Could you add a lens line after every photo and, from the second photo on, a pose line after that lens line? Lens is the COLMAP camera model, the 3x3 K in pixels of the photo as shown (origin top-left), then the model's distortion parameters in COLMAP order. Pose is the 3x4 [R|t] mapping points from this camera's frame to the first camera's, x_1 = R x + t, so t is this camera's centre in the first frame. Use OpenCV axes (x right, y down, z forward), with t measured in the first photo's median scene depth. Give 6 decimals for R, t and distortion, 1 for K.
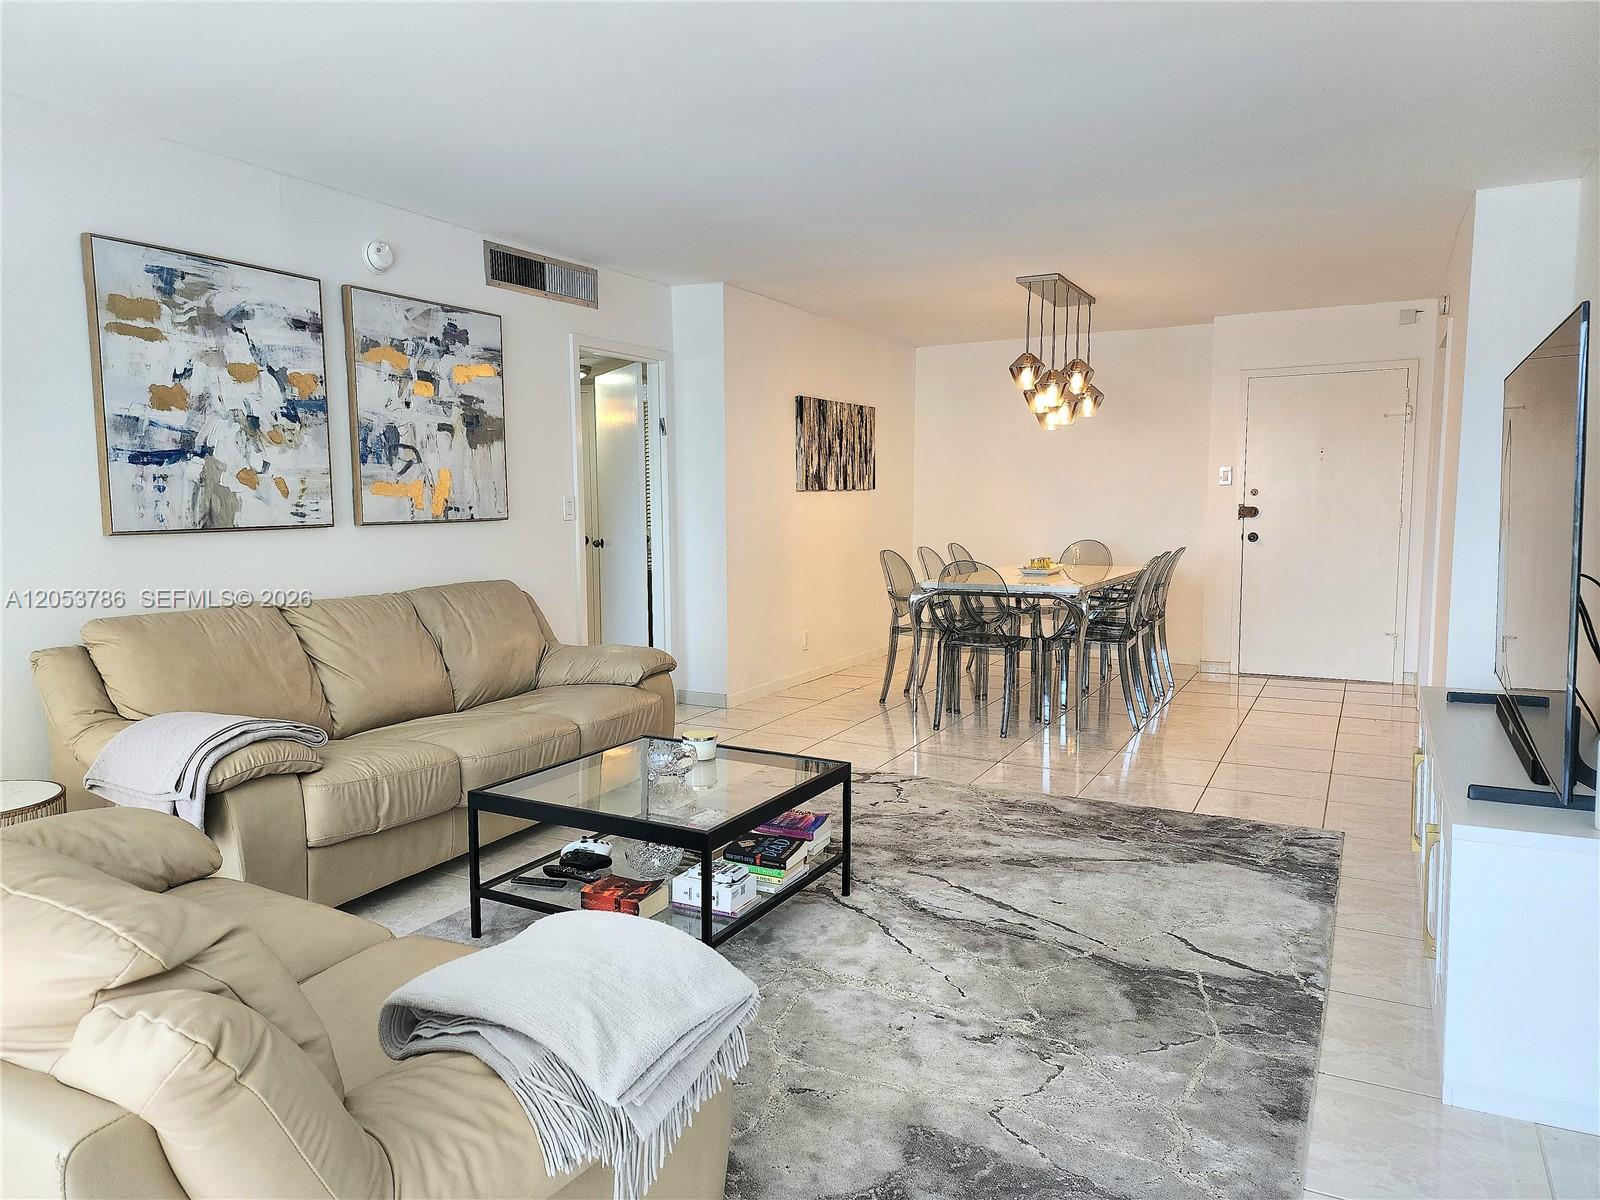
lens RADIAL K [[1076.7, 0, 796.3], [0, 1076.7, 605.1], [0, 0, 1]] dist [0.066816, -0.046849]
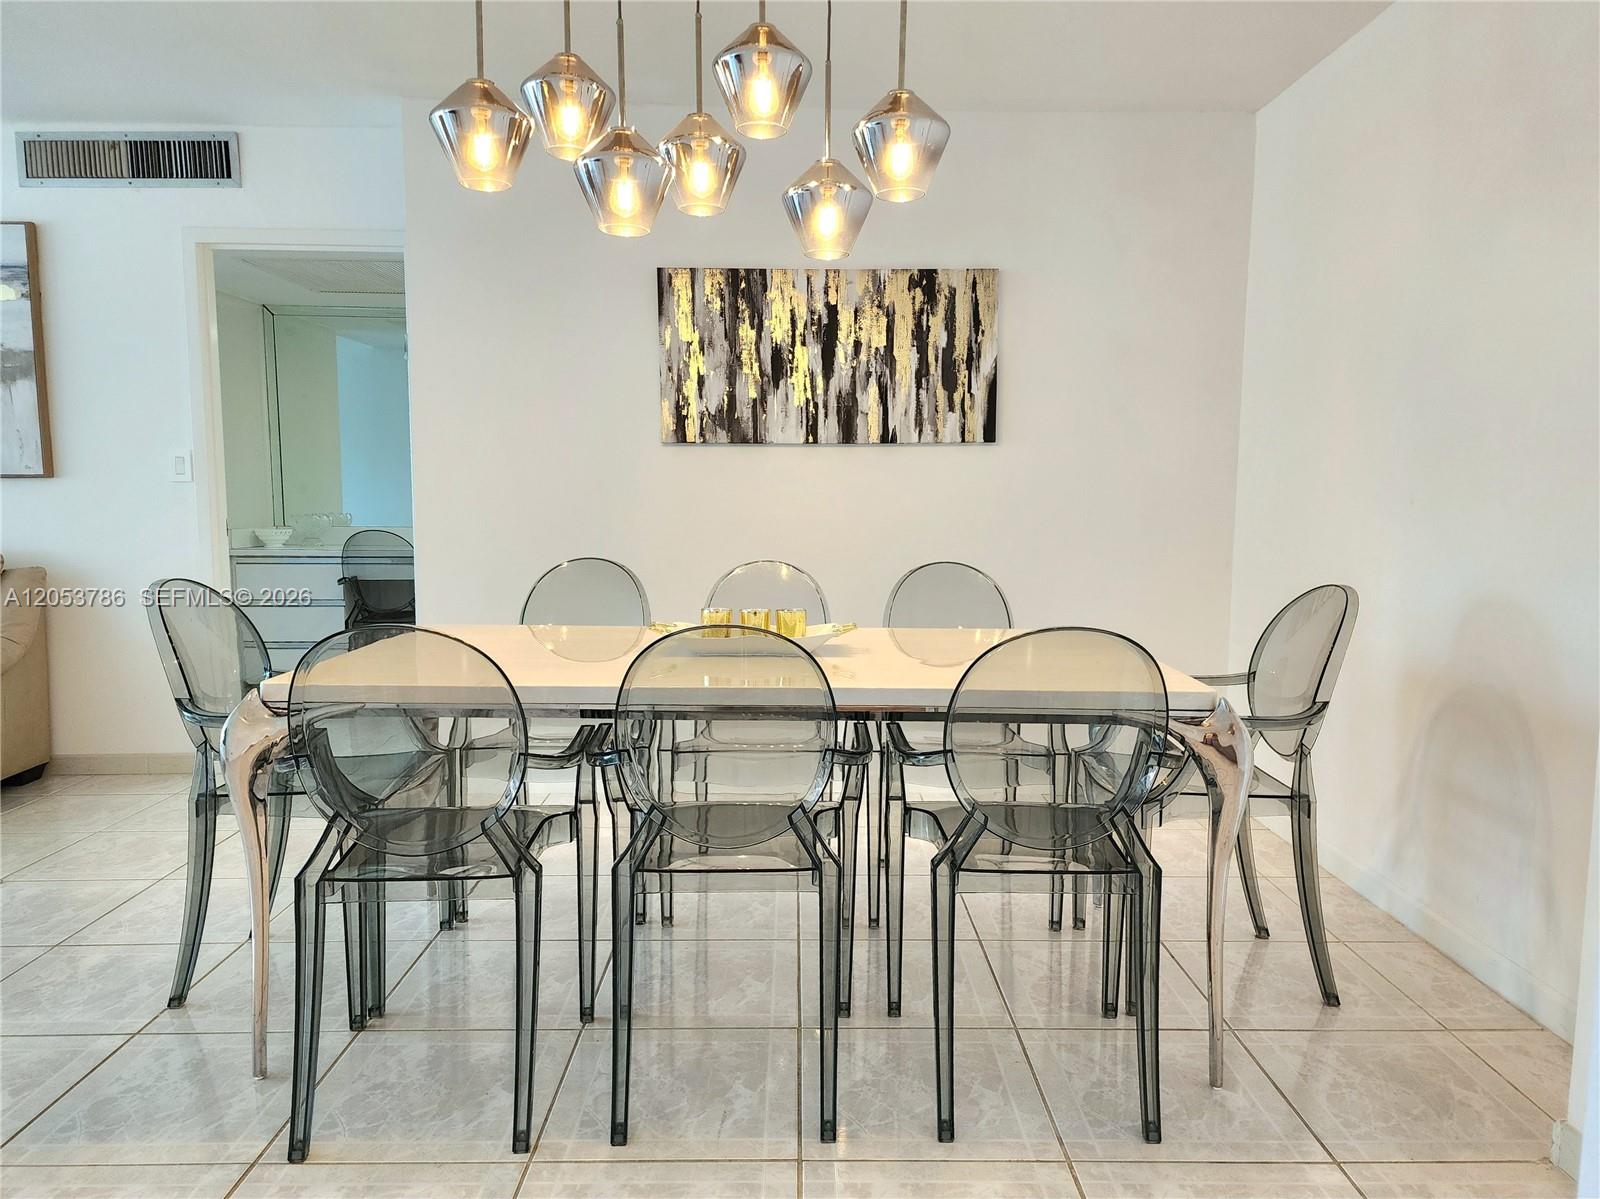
lens RADIAL K [[1076.7, 0, 824.3], [0, 1076.7, 614.2], [0, 0, 1]] dist [0.066816, -0.046849]
pose [[0.472058, 0.107009, -0.875049, 0.827720], [-0.098172, 0.992813, 0.068450, -0.101324], [0.876084, 0.053593, 0.479170, 1.252806]]
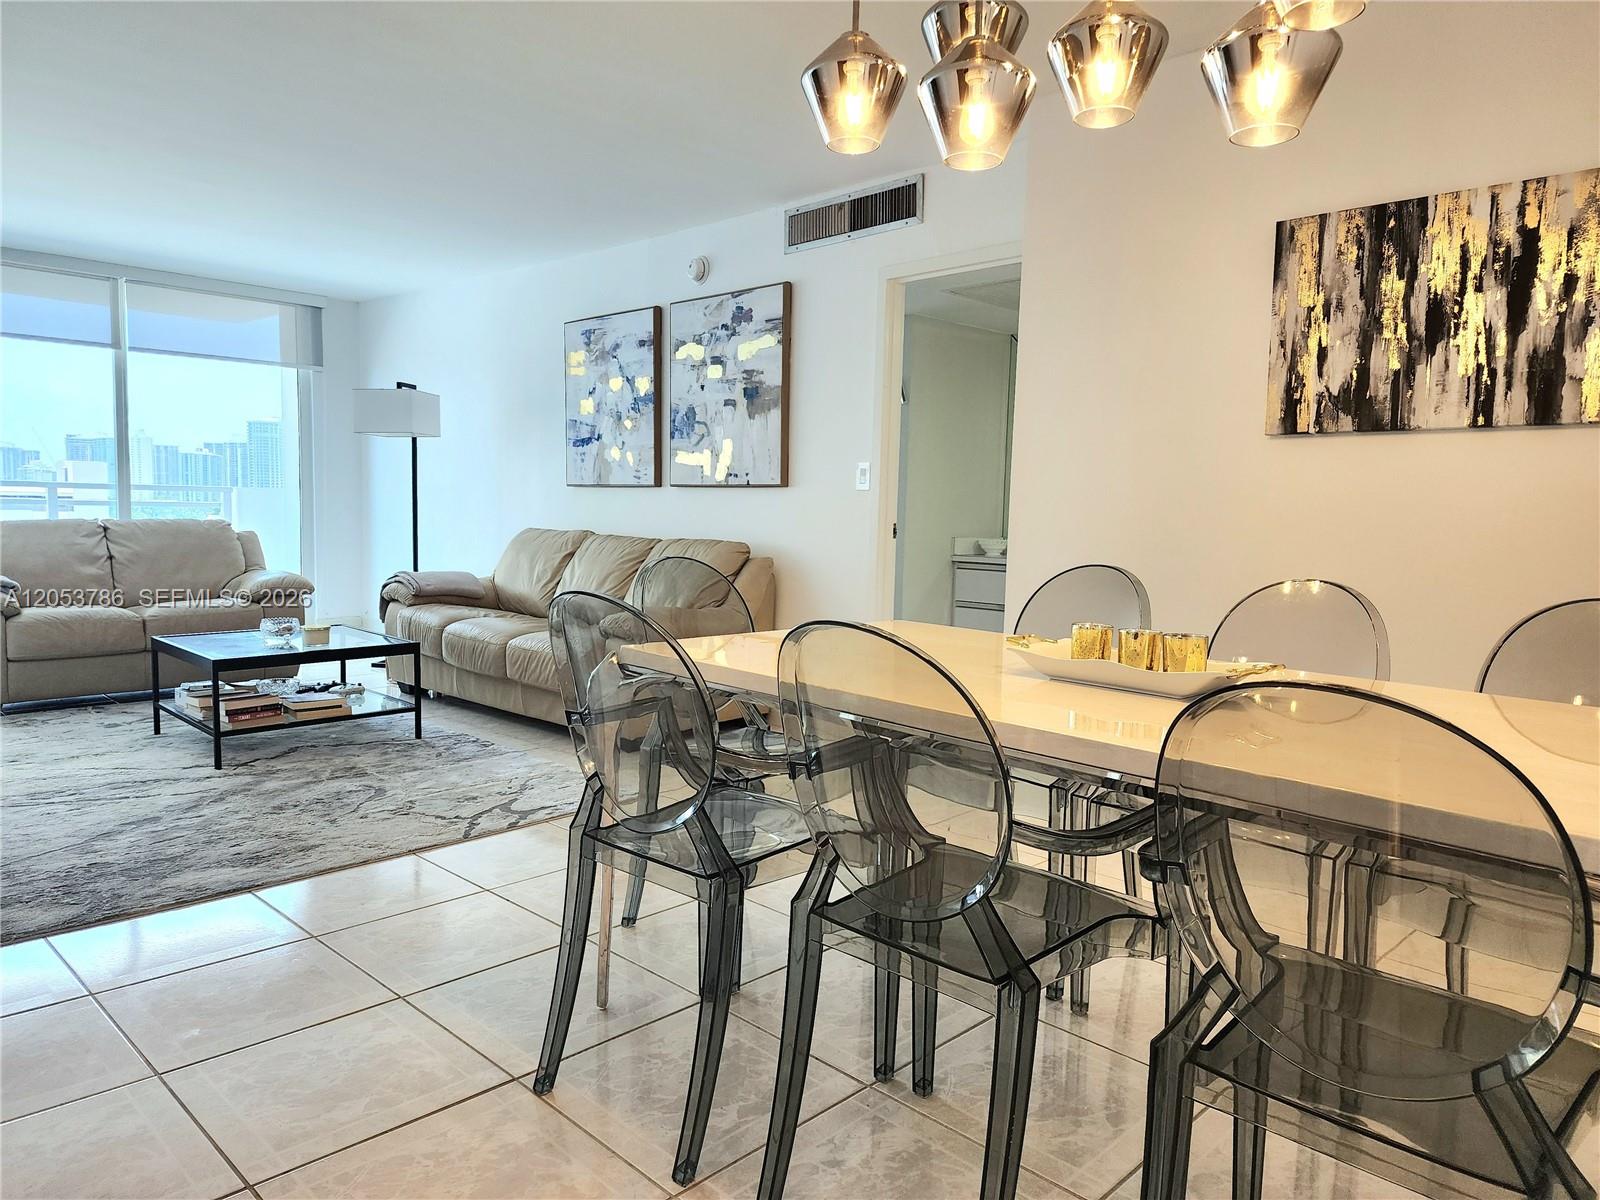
lens RADIAL K [[1076.7, 0, 799.4], [0, 1076.7, 594.6], [0, 0, 1]] dist [0.066816, -0.046849]
pose [[-0.285470, 0.075929, -0.955375, 0.769746], [-0.119224, 0.986300, 0.114011, -0.107533], [0.950943, 0.146450, -0.272506, 1.462337]]
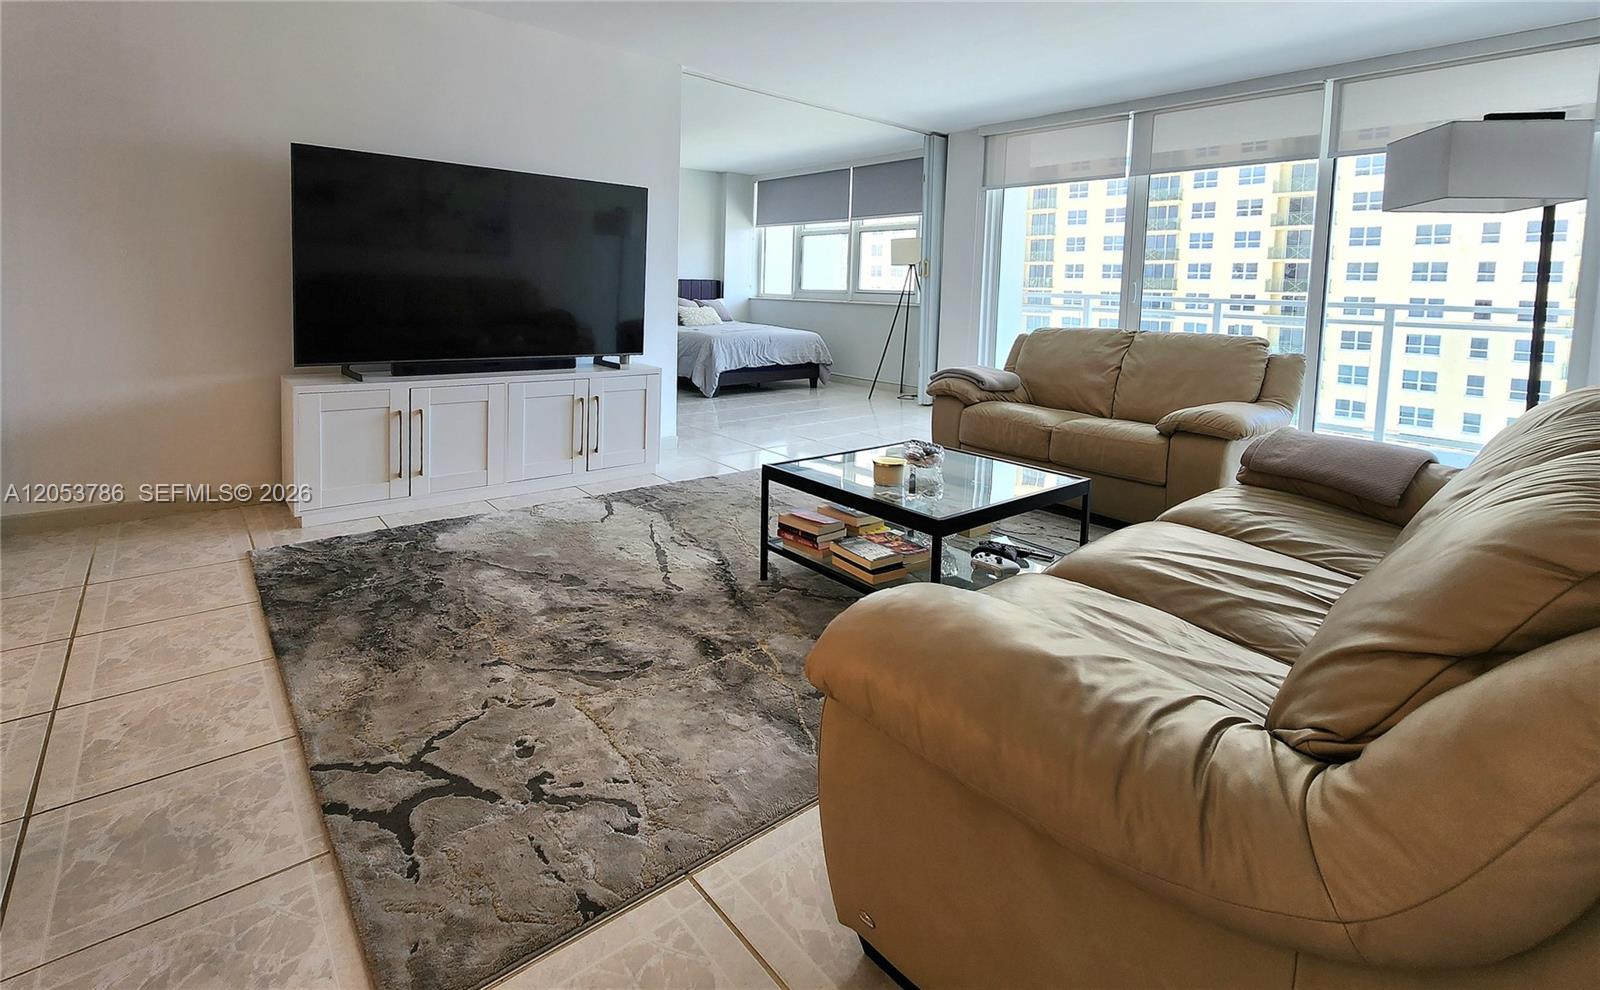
lens RADIAL K [[733.1, 0, 792.4], [0, 733.1, 343.5], [0, 0, 1]] dist [-0.002754, 0.000172]
pose [[-0.930675, -0.051386, 0.362220, -0.191318], [0.010968, 0.985723, 0.168018, -0.083411], [-0.365682, 0.160343, -0.916824, 1.265357]]
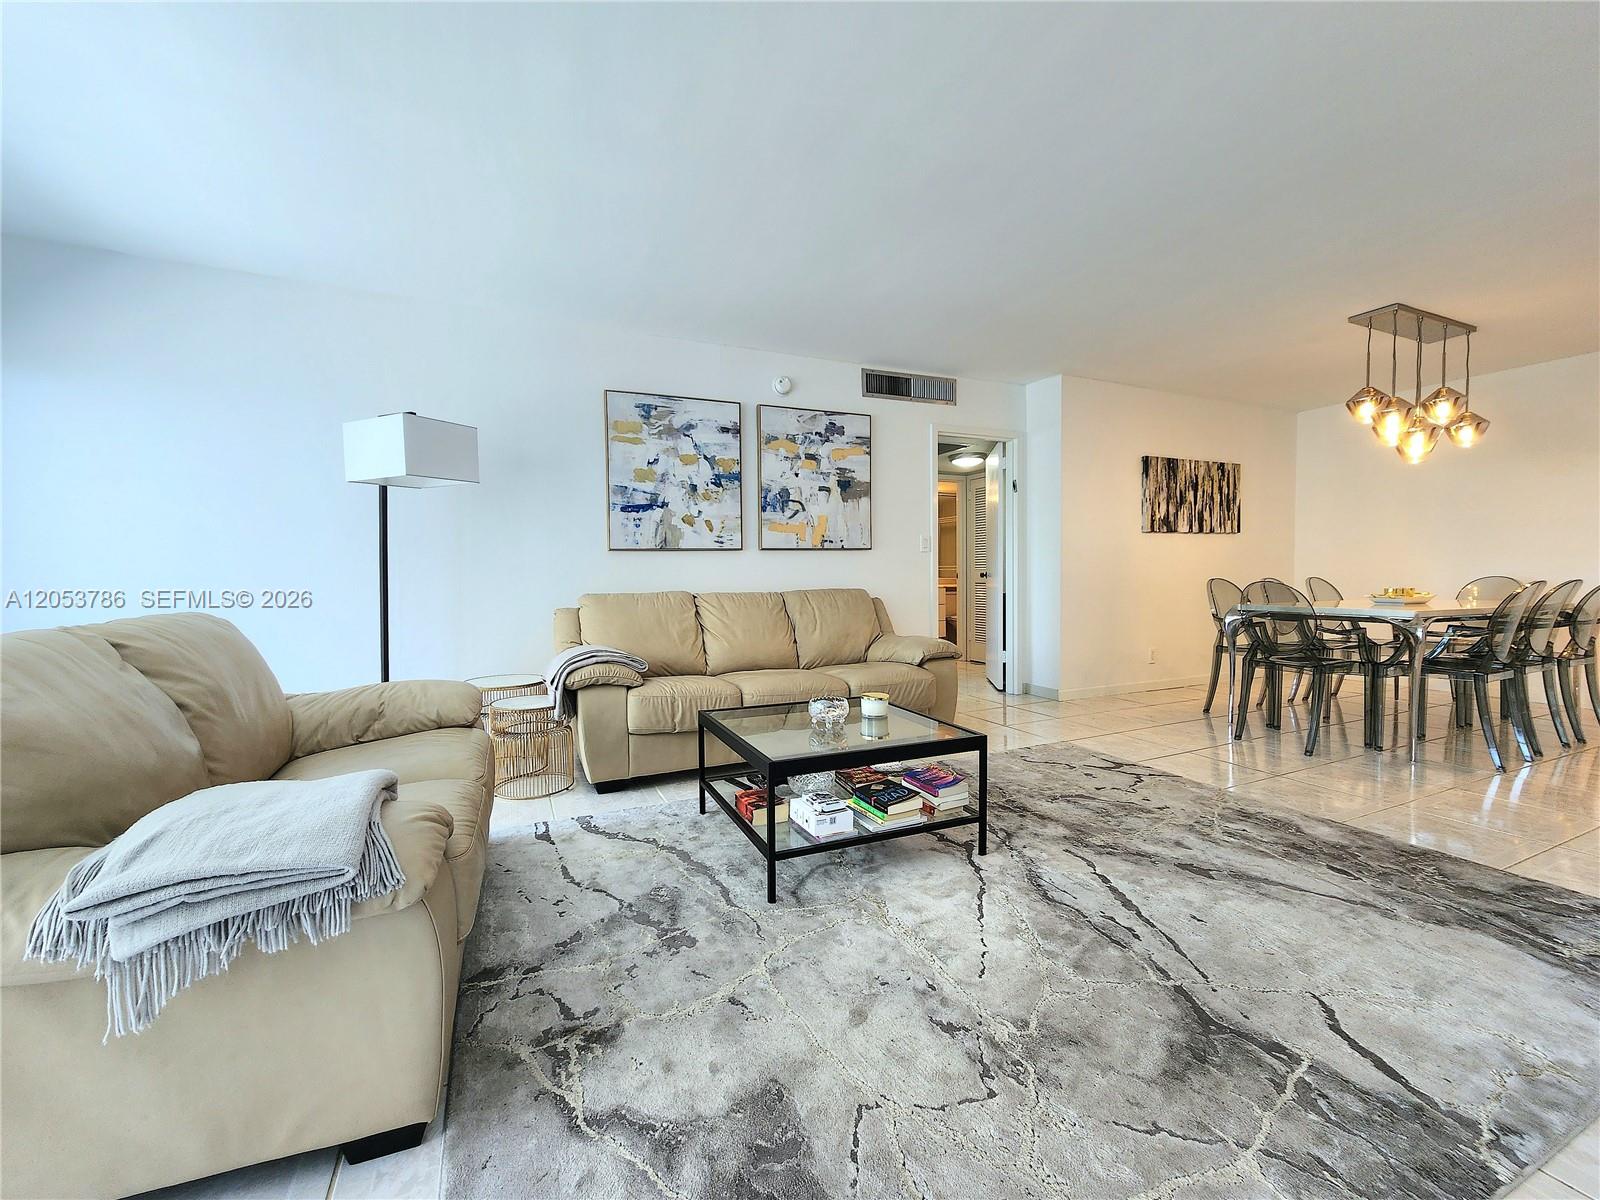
lens RADIAL K [[662.3, 0, 792.3], [0, 662.3, 592.9], [0, 0, 1]] dist [-0.002600, 0.000224]
pose [[0.789803, 0.014948, -0.613179, 0.231716], [-0.055692, 0.997321, -0.047421, 0.033101], [0.610827, 0.071603, 0.788520, 0.247673]]
